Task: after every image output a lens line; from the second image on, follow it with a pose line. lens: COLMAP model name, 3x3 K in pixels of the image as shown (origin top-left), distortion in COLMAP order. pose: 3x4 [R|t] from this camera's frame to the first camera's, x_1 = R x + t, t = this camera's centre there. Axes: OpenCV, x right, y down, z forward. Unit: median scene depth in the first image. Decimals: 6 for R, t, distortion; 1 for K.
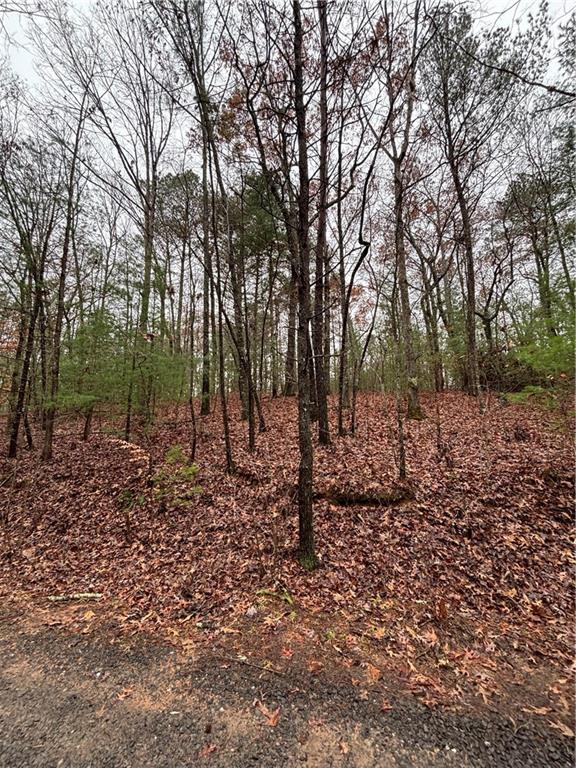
lens RADIAL K [[311.9, 0, 286.6], [0, 311.9, 383.0], [0, 0, 1]] dist [-0.002043, 0.004849]
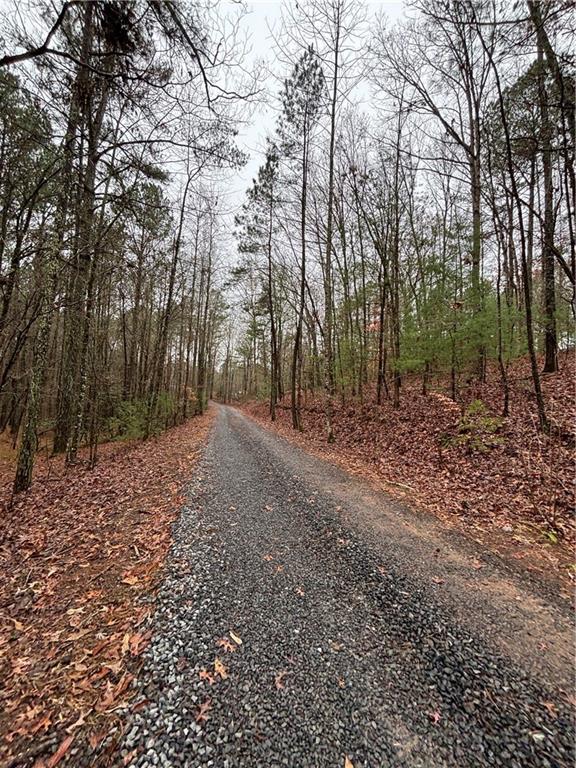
lens RADIAL K [[310.7, 0, 288.0], [0, 310.7, 384.0], [0, 0, 1]] dist [0.001821, 0.000118]
pose [[0.506057, 0.001910, -0.862498, 0.277885], [0.112715, 0.991275, 0.068329, -0.013156], [0.855103, -0.131795, 0.501427, -0.159661]]
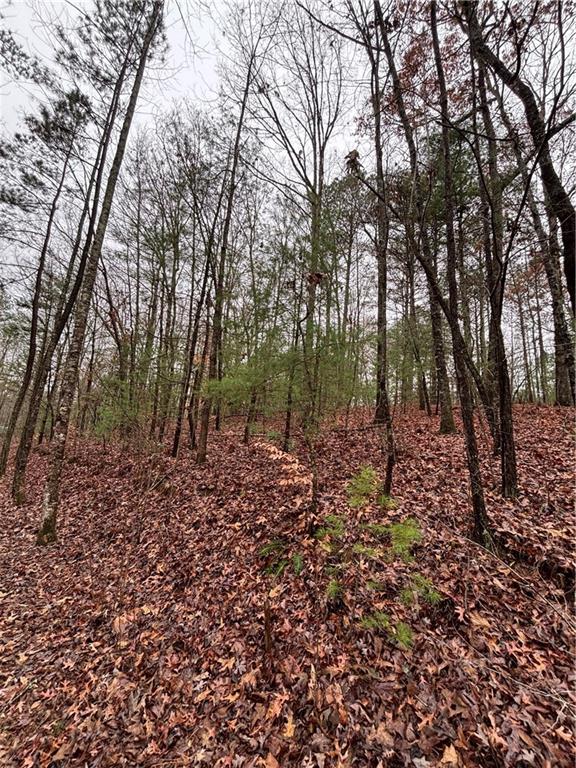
lens RADIAL K [[310.7, 0, 288.0], [0, 310.7, 384.0], [0, 0, 1]] dist [0.001821, 0.000118]
pose [[0.876549, -0.011611, -0.481172, -0.235935], [-0.011073, 0.998958, -0.044276, 0.101724], [0.481185, 0.044138, 0.875507, 0.546855]]
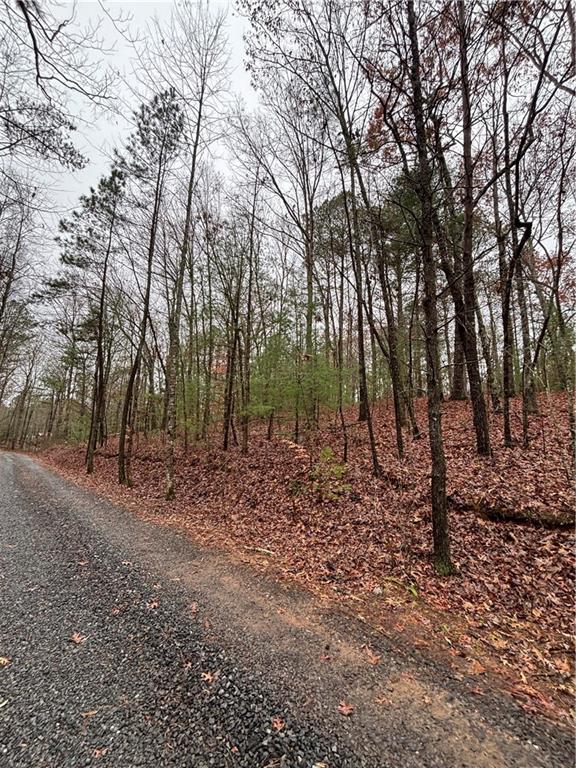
lens RADIAL K [[311.9, 0, 286.6], [0, 311.9, 383.0], [0, 0, 1]] dist [-0.002043, 0.004849]
pose [[0.861901, -0.054204, -0.504170, 0.124003], [0.047538, 0.998529, -0.026086, -0.022619], [0.504843, -0.001484, 0.863210, -0.105811]]
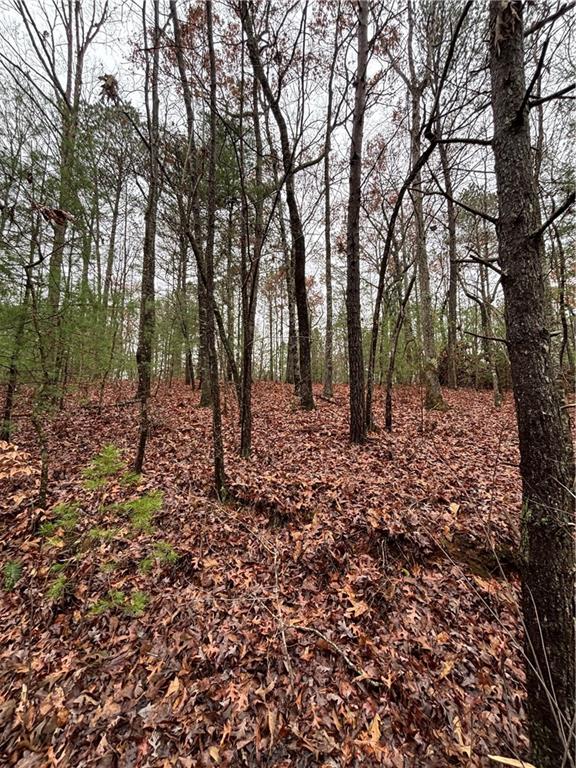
lens RADIAL K [[310.7, 0, 288.0], [0, 310.7, 384.0], [0, 0, 1]] dist [0.001821, 0.000118]
pose [[0.977069, 0.046792, 0.207720, -0.212574], [-0.050937, 0.998594, 0.014648, 0.100603], [-0.206742, -0.024893, 0.978079, 0.548177]]
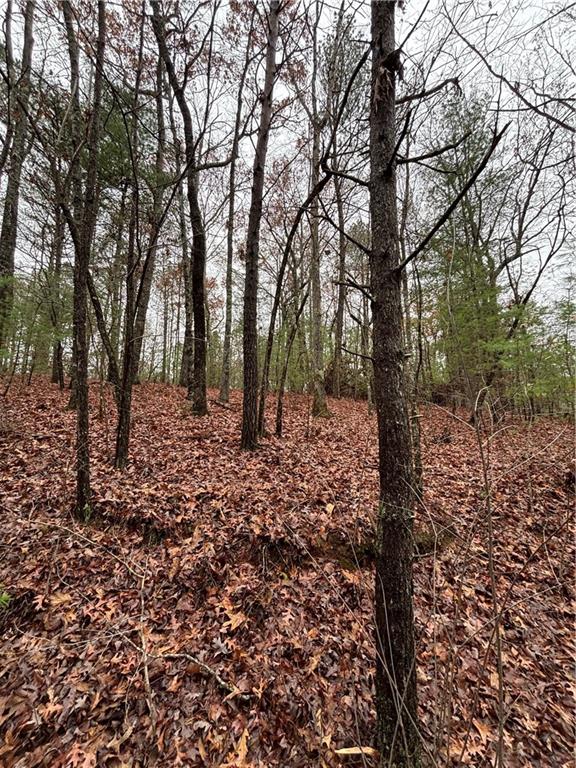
lens RADIAL K [[310.7, 0, 288.0], [0, 310.7, 384.0], [0, 0, 1]] dist [0.001821, 0.000118]
pose [[0.855730, 0.096338, 0.508376, -0.197976], [-0.095550, 0.995038, -0.027726, 0.099112], [-0.508524, -0.024849, 0.860689, 0.551548]]
